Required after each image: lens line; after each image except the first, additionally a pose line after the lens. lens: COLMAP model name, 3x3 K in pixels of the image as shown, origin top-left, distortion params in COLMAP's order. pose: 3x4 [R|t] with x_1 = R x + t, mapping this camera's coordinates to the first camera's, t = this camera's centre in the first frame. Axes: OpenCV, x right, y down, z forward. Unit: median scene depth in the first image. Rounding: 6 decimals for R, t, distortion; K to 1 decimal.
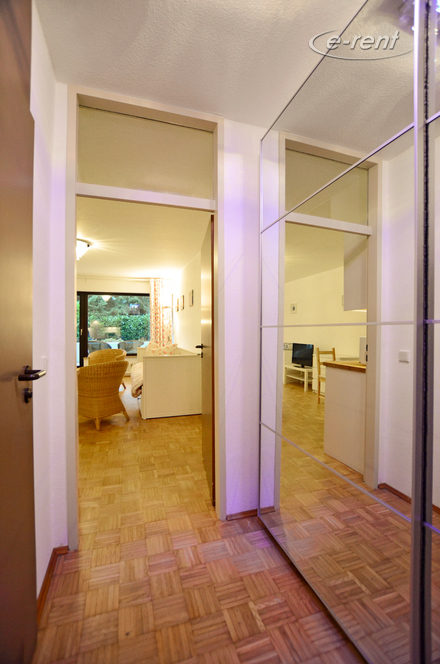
lens RADIAL K [[288.8, 0, 215.5], [0, 288.8, 322.3], [0, 0, 1]] dist [-0.026760, 0.000776]
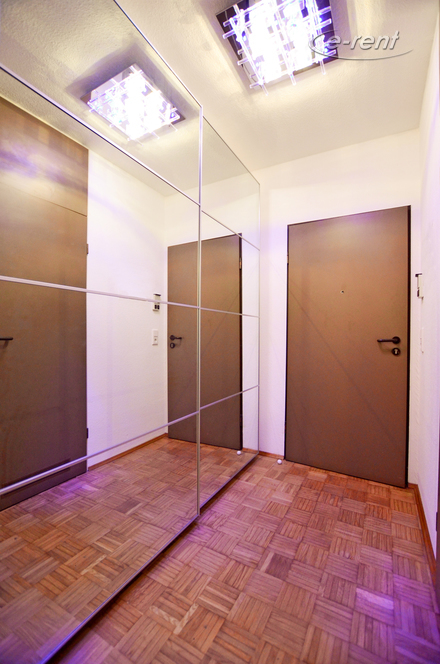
lens RADIAL K [[288.8, 0, 219.6], [0, 288.8, 330.4], [0, 0, 1]] dist [-0.026760, 0.000776]
pose [[-0.669737, -0.015044, 0.742446, -0.594101], [-0.034440, 0.999348, -0.010817, 0.108850], [-0.741800, -0.032814, -0.669818, 1.561840]]
